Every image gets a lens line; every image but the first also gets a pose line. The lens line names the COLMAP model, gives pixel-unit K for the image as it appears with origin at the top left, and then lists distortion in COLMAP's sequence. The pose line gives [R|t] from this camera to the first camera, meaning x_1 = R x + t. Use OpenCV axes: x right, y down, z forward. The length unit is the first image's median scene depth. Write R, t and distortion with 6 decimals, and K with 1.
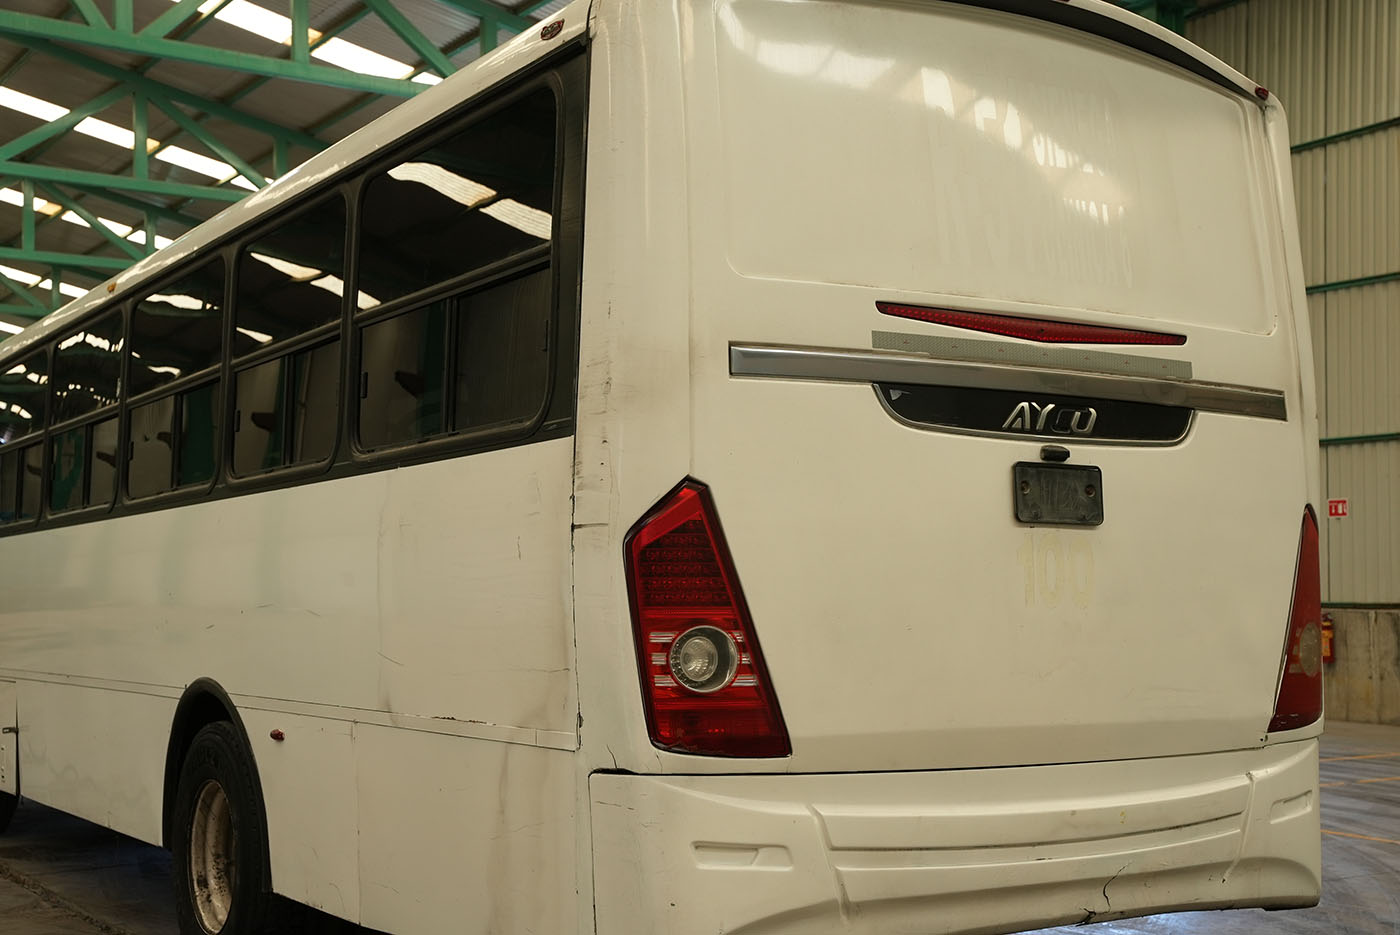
lens RADIAL K [[1791.2, 0, 704.5], [0, 1791.2, 473.2], [0, 0, 1]] dist [0.071490, 0.115196]
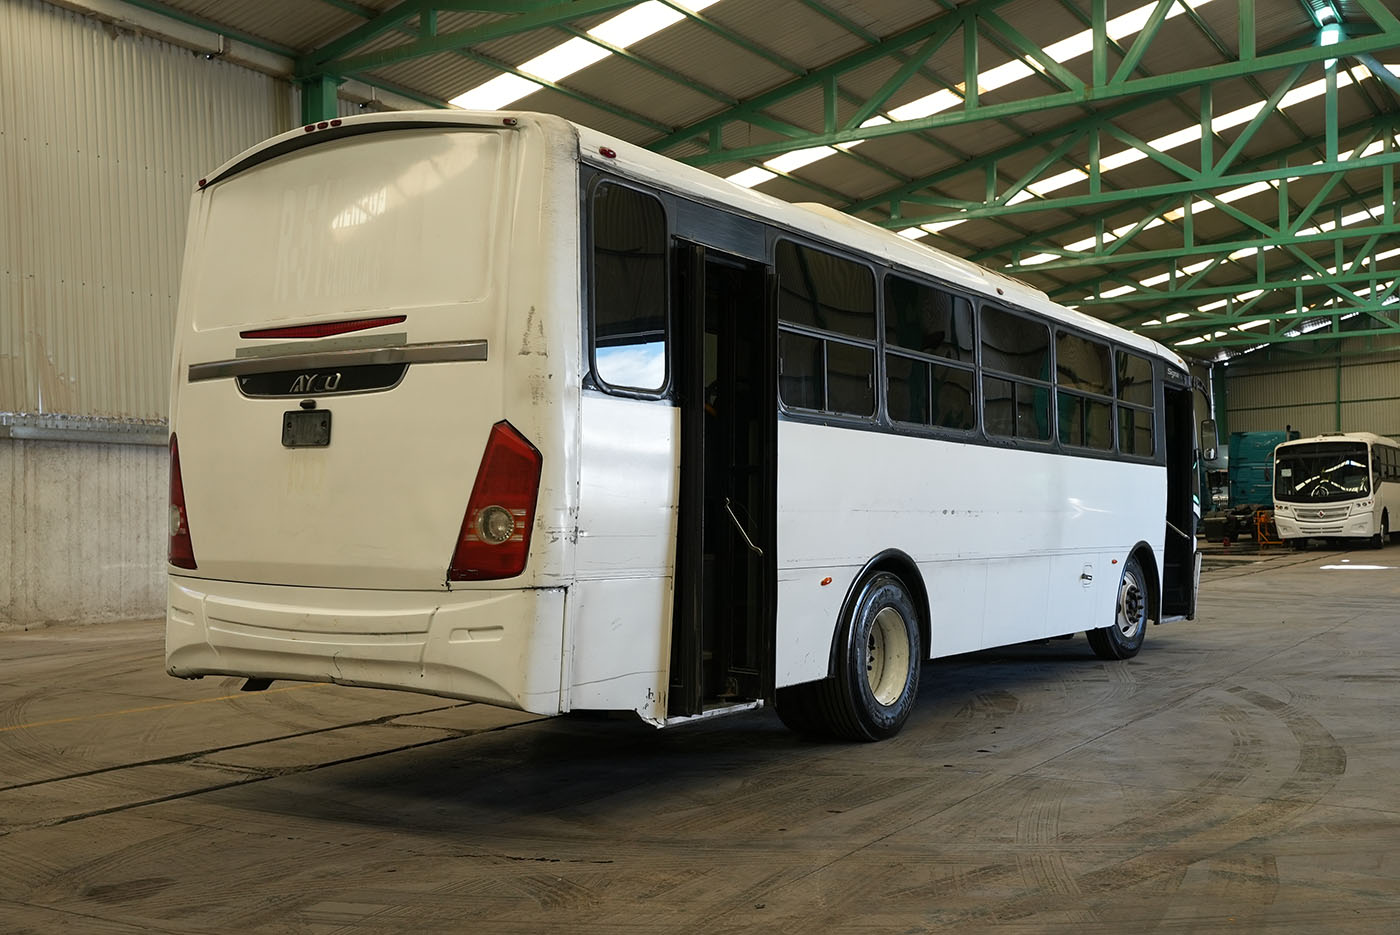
lens RADIAL K [[1427.7, 0, 700.0], [0, 1427.7, 467.5], [0, 0, 1]] dist [-0.002302, 0.002113]
pose [[0.398672, -0.026484, -0.916711, 1.569562], [0.060739, 0.998151, -0.002421, 0.073941], [0.915080, -0.054715, 0.399543, 0.796887]]
